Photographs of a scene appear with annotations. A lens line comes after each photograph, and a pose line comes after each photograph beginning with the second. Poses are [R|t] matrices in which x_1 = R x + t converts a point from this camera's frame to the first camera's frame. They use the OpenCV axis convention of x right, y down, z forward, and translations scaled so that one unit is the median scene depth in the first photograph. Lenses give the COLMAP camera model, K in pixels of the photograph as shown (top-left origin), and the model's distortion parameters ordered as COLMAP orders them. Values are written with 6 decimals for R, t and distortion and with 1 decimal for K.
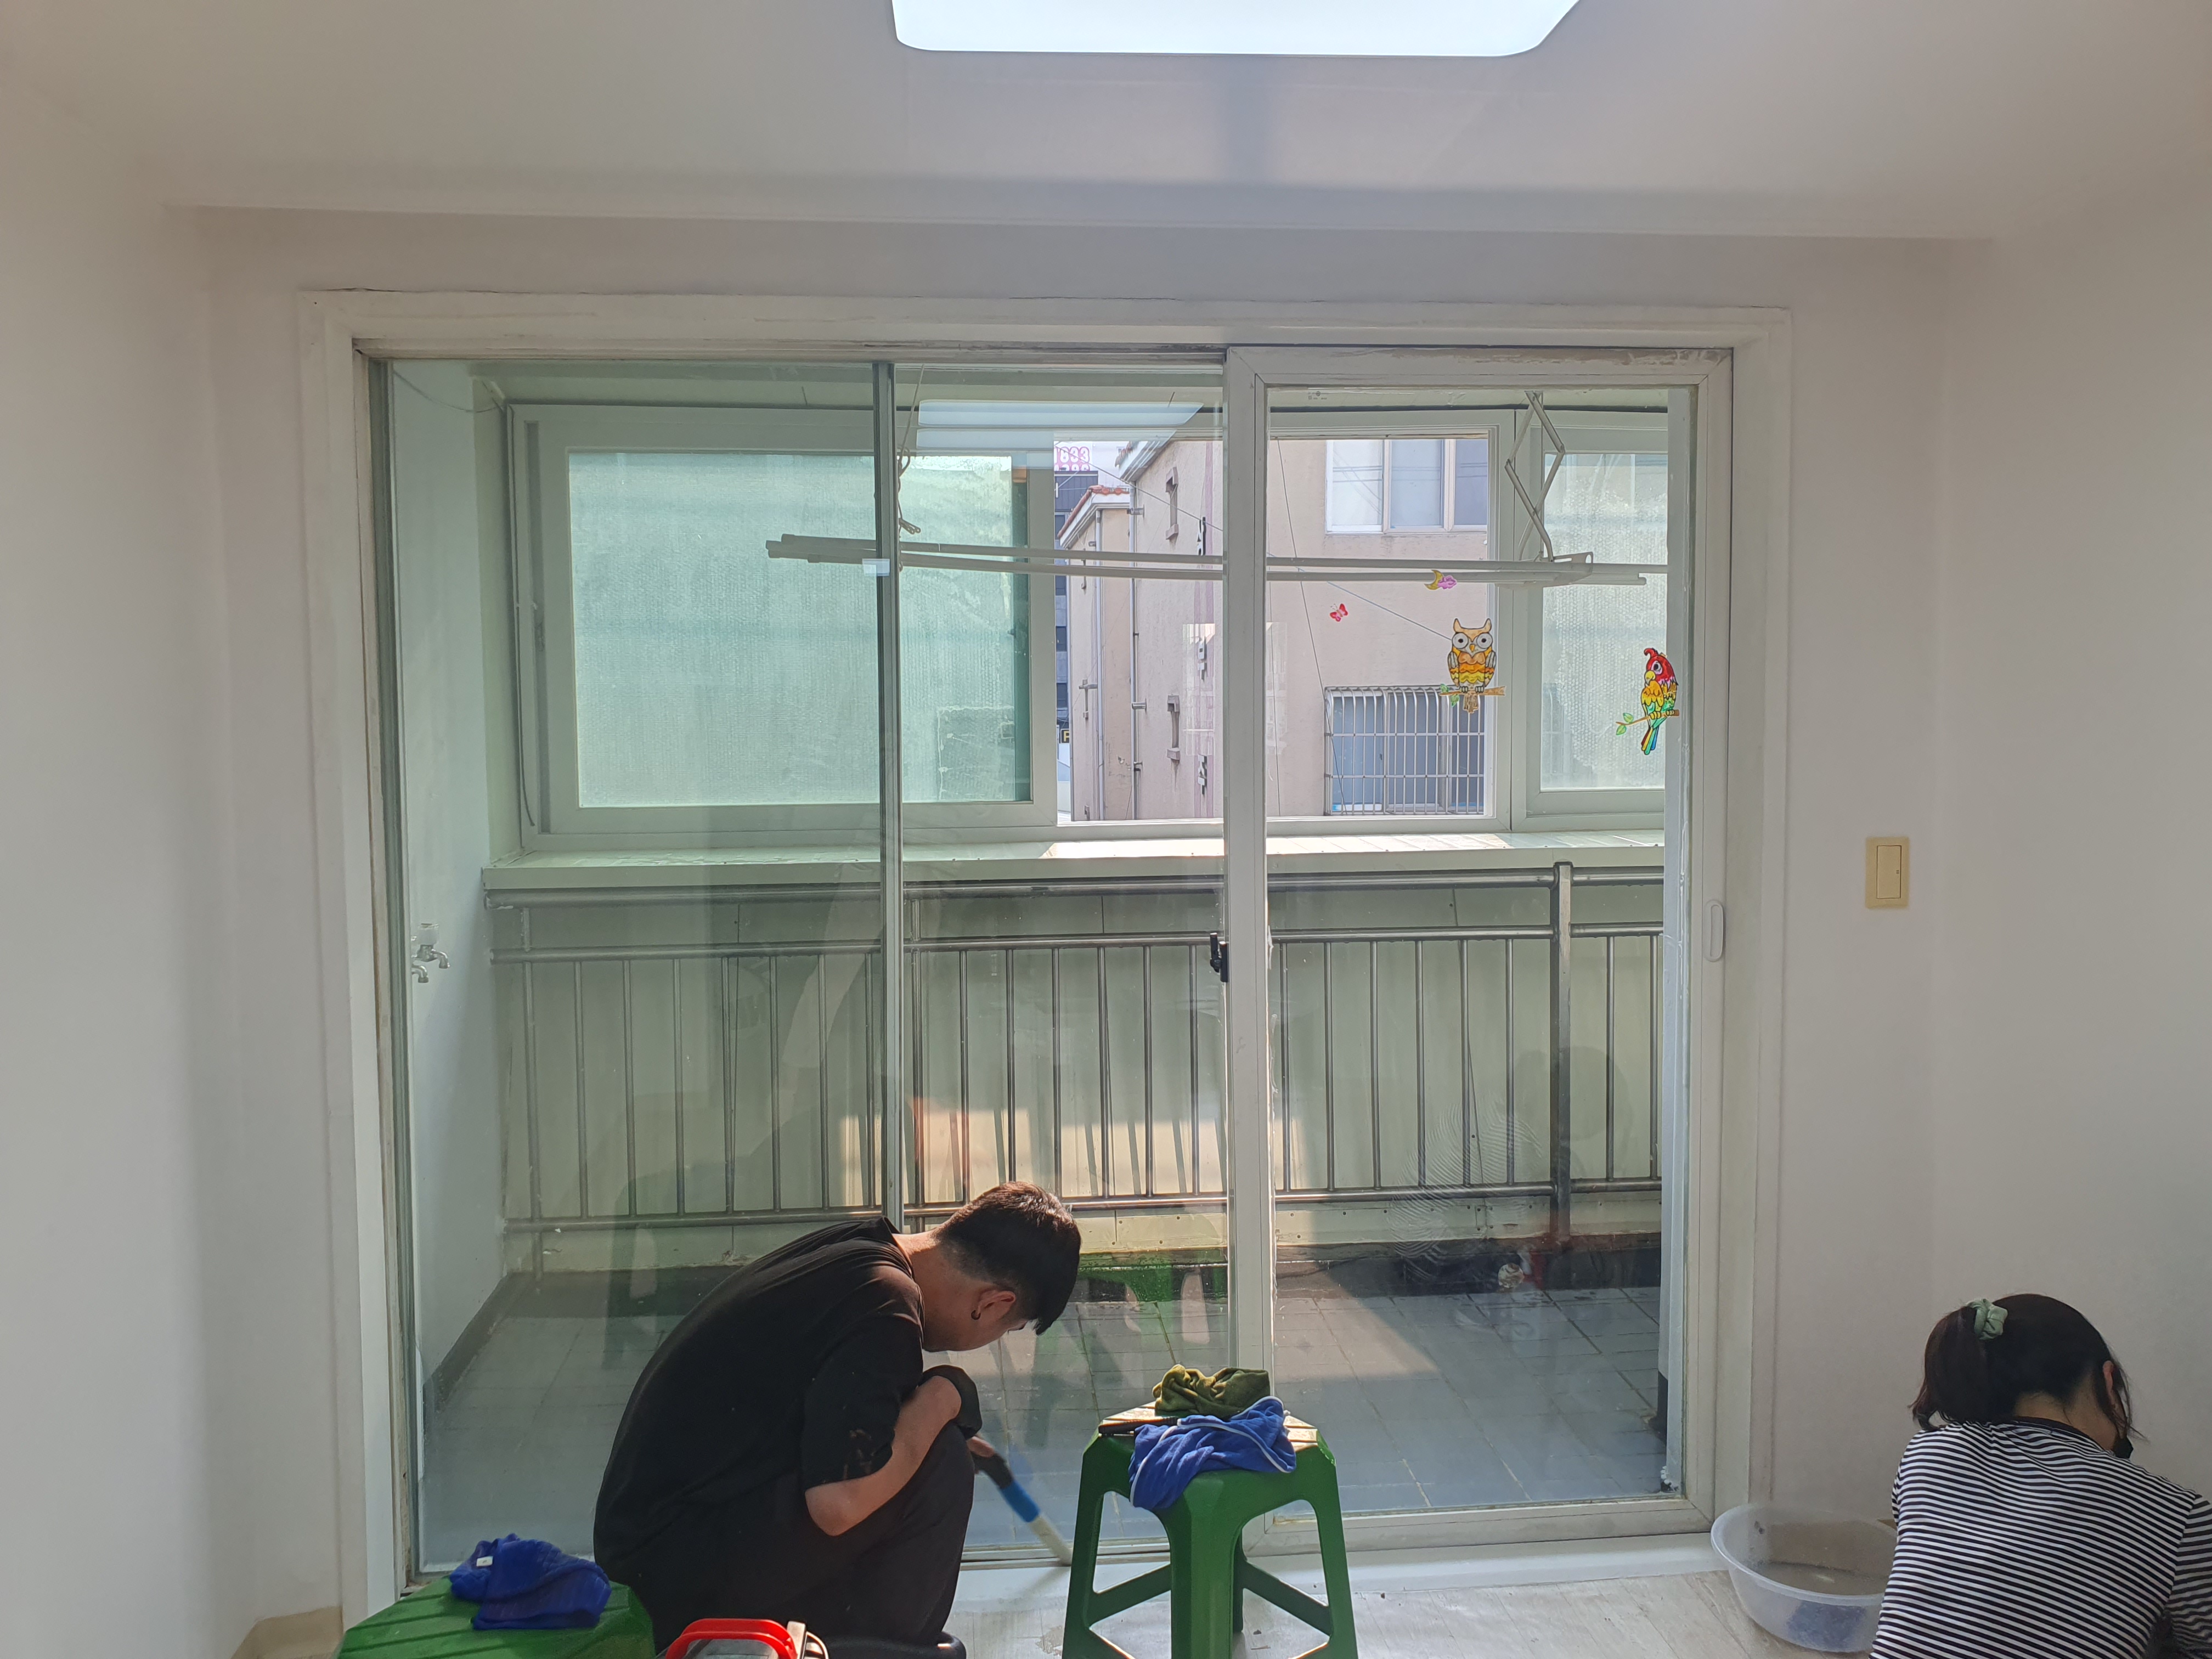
lens RADIAL K [[1701.2, 0, 1109.4], [0, 1701.2, 821.3], [0, 0, 1]] dist [-0.000872, -0.014256]
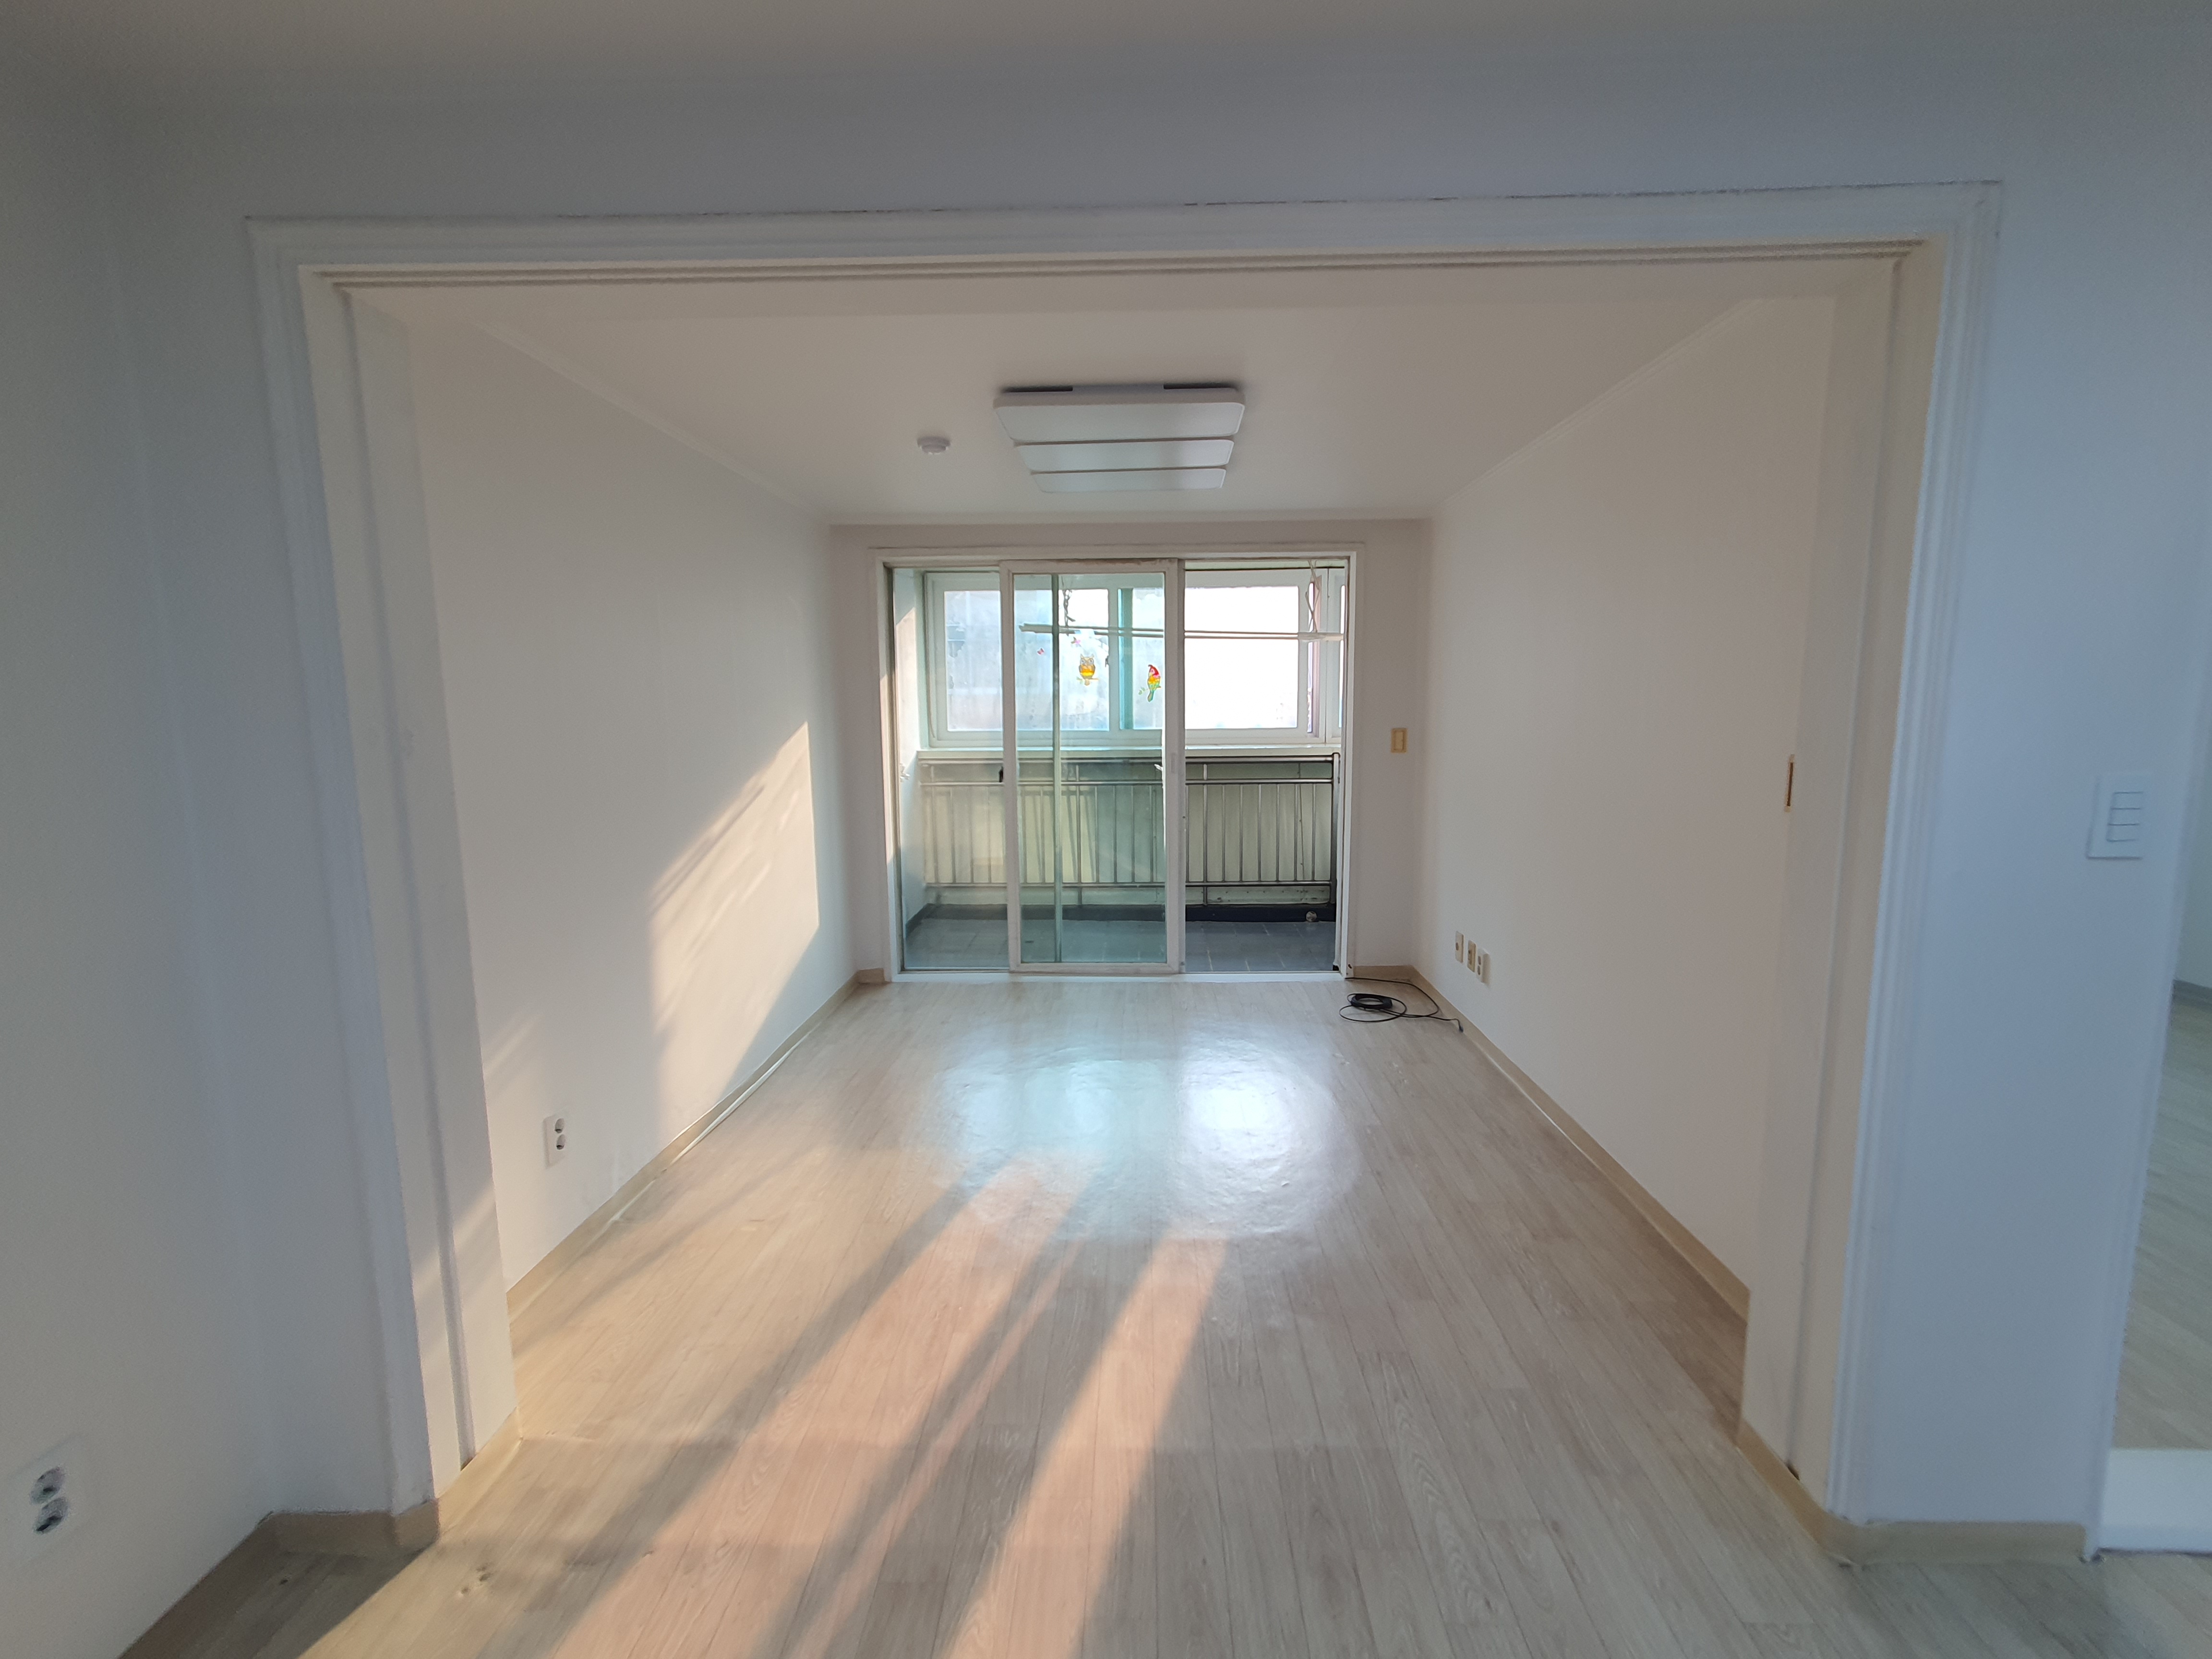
lens RADIAL K [[888.0, 0, 1111.8], [0, 888.0, 835.7], [0, 0, 1]] dist [-0.000688, -0.000005]
pose [[0.993686, 0.015447, -0.111132, 0.097526], [-0.006640, 0.996837, 0.079191, 0.051239], [0.112004, -0.077953, 0.990645, -0.374579]]
